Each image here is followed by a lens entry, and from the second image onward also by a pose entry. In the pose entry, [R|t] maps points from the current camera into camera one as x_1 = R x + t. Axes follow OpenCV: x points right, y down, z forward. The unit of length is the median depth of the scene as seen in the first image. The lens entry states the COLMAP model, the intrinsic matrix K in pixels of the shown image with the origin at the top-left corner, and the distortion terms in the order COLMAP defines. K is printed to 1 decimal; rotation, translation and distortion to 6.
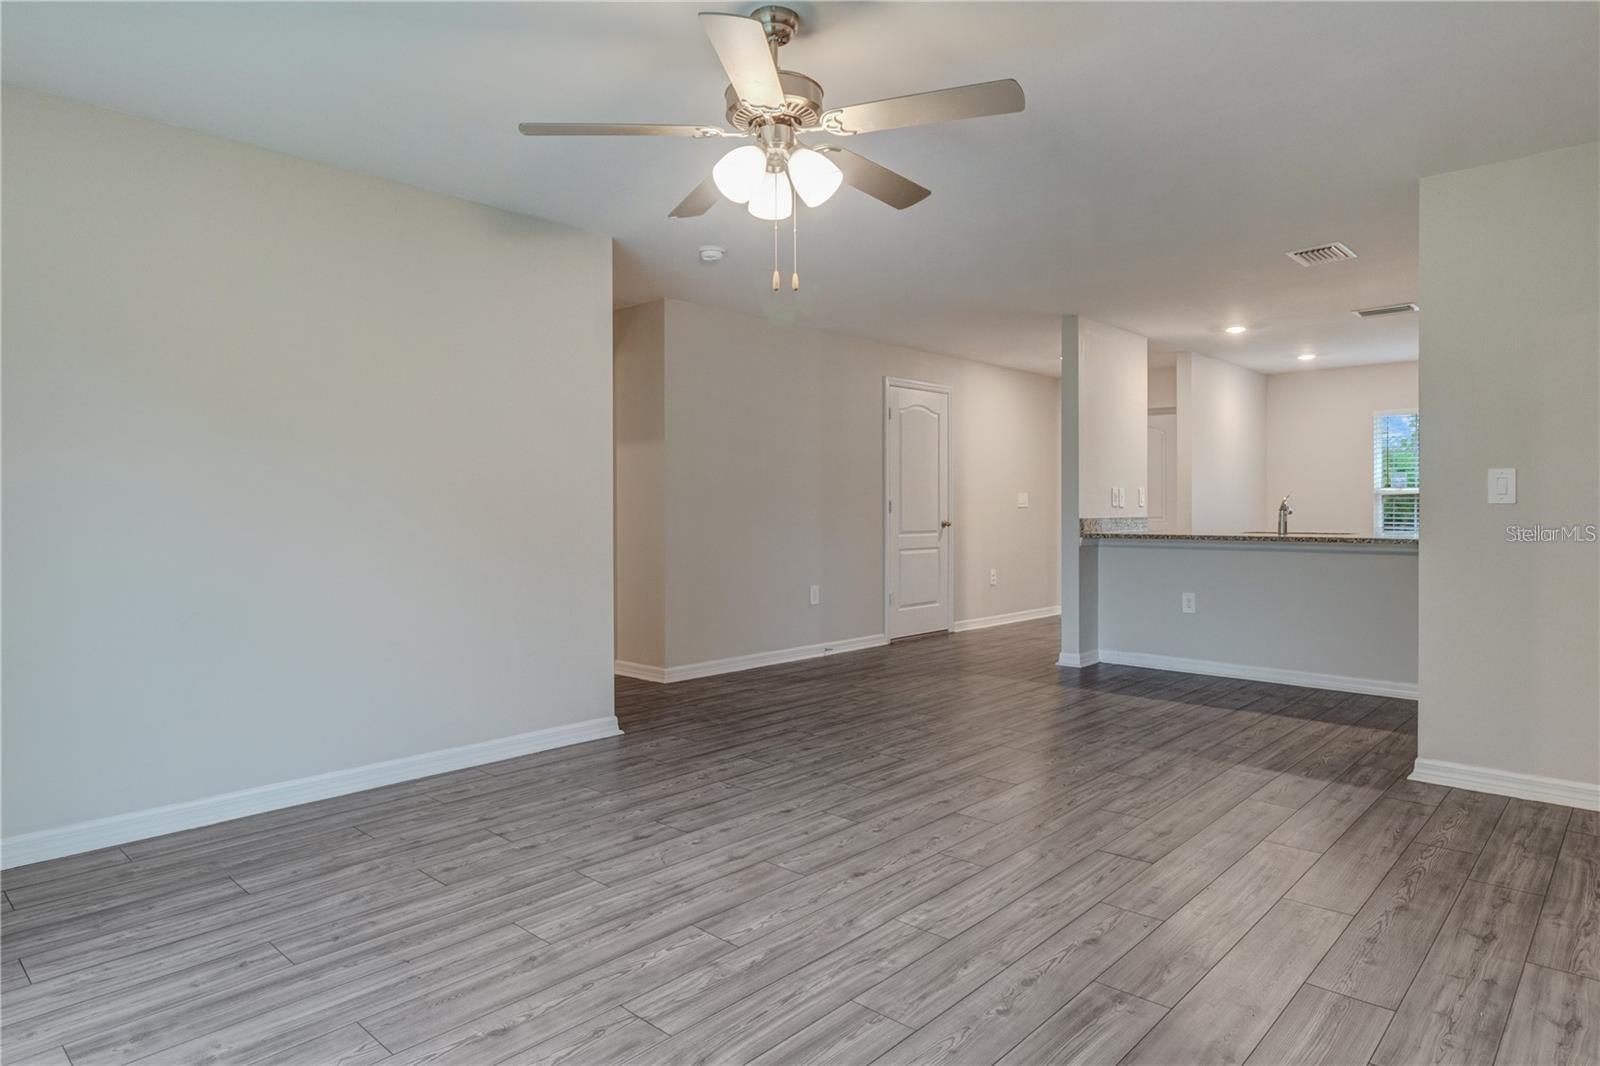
lens RADIAL K [[938.3, 0, 802.0], [0, 938.3, 505.7], [0, 0, 1]] dist [0.000372, -0.001533]
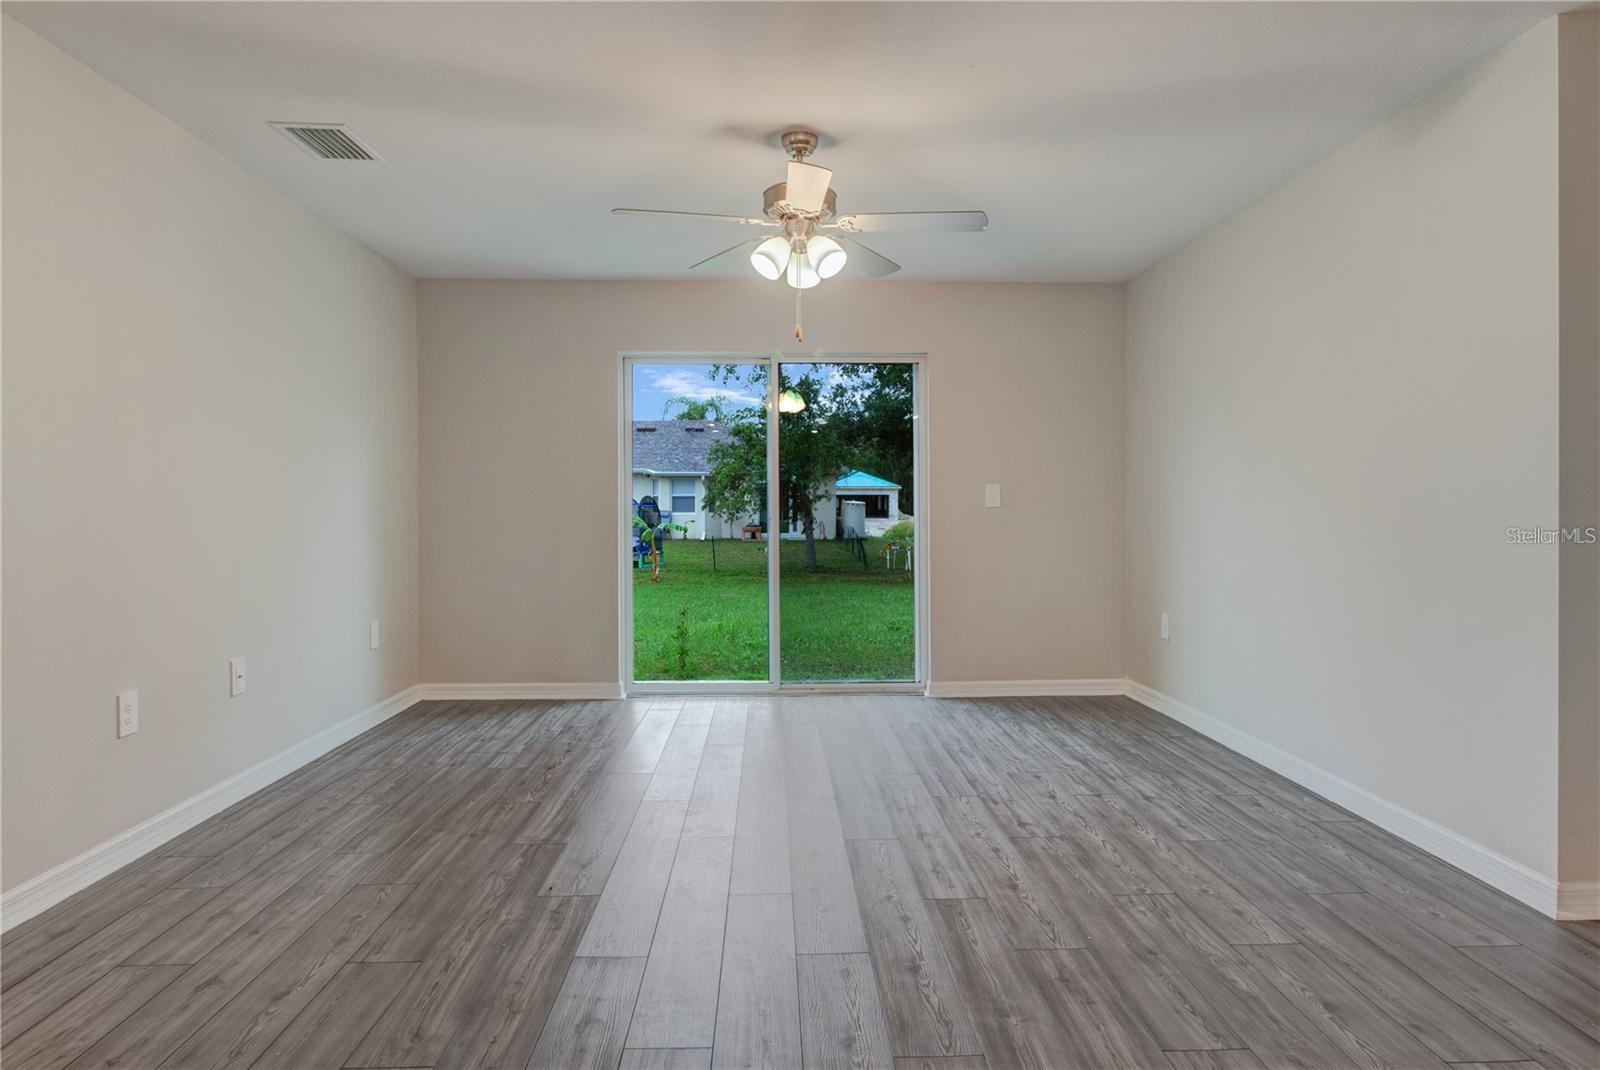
lens RADIAL K [[946.5, 0, 801.6], [0, 946.5, 509.5], [0, 0, 1]] dist [-0.001694, 0.001311]
pose [[-0.710681, 0.006973, -0.703480, 0.600757], [0.004655, 0.999976, 0.005209, -0.000661], [0.703499, 0.000427, -0.710696, 1.283079]]
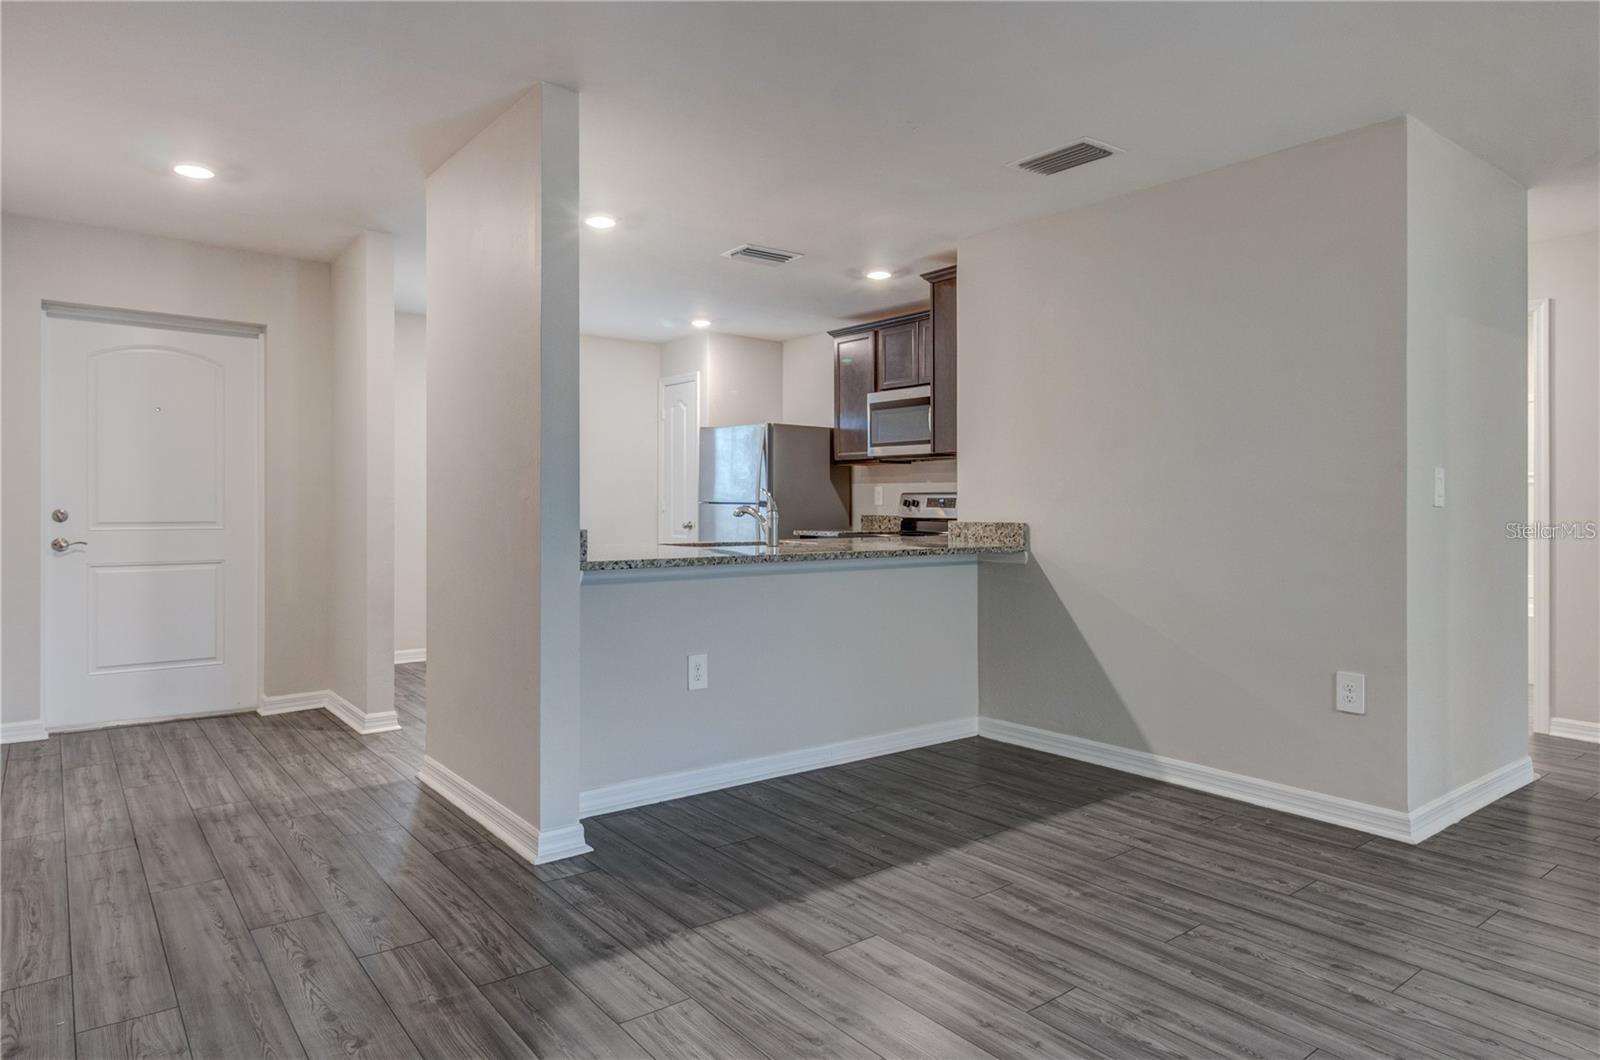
lens RADIAL K [[964.4, 0, 799.3], [0, 964.4, 506.6], [0, 0, 1]] dist [0.000780, -0.000562]
pose [[0.157699, 0.000846, 0.987487, -0.269055], [-0.006255, 0.999980, 0.000142, 0.001867], [-0.987467, -0.006199, 0.157701, 1.366277]]
